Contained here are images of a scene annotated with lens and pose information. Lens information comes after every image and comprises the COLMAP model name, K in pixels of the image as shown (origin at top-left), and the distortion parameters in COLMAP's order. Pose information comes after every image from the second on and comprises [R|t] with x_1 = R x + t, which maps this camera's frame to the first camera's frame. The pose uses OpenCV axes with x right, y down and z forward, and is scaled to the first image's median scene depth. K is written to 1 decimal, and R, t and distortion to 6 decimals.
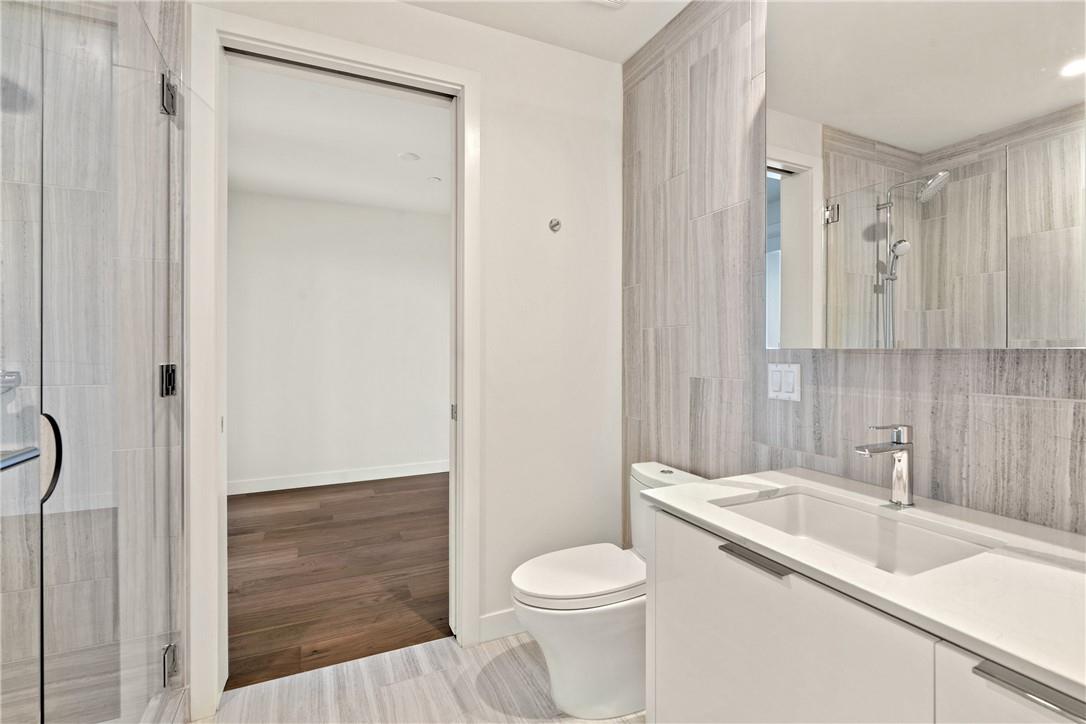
lens RADIAL K [[511.7, 0, 547.5], [0, 511.7, 355.0], [0, 0, 1]] dist [-0.009523, 0.002885]
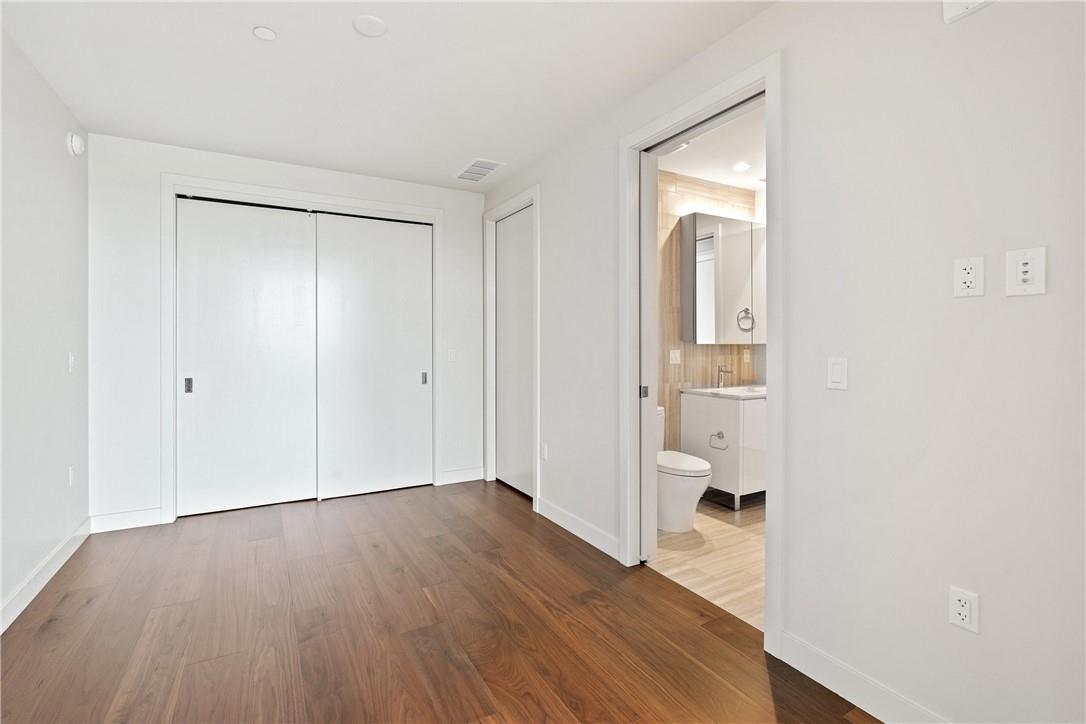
lens RADIAL K [[511.7, 0, 545.4], [0, 511.7, 352.9], [0, 0, 1]] dist [-0.009523, 0.002885]
pose [[-0.113474, -0.008126, 0.993508, -1.574705], [0.010176, 0.999905, 0.009340, 0.001356], [-0.993489, 0.011170, -0.113380, 1.518662]]
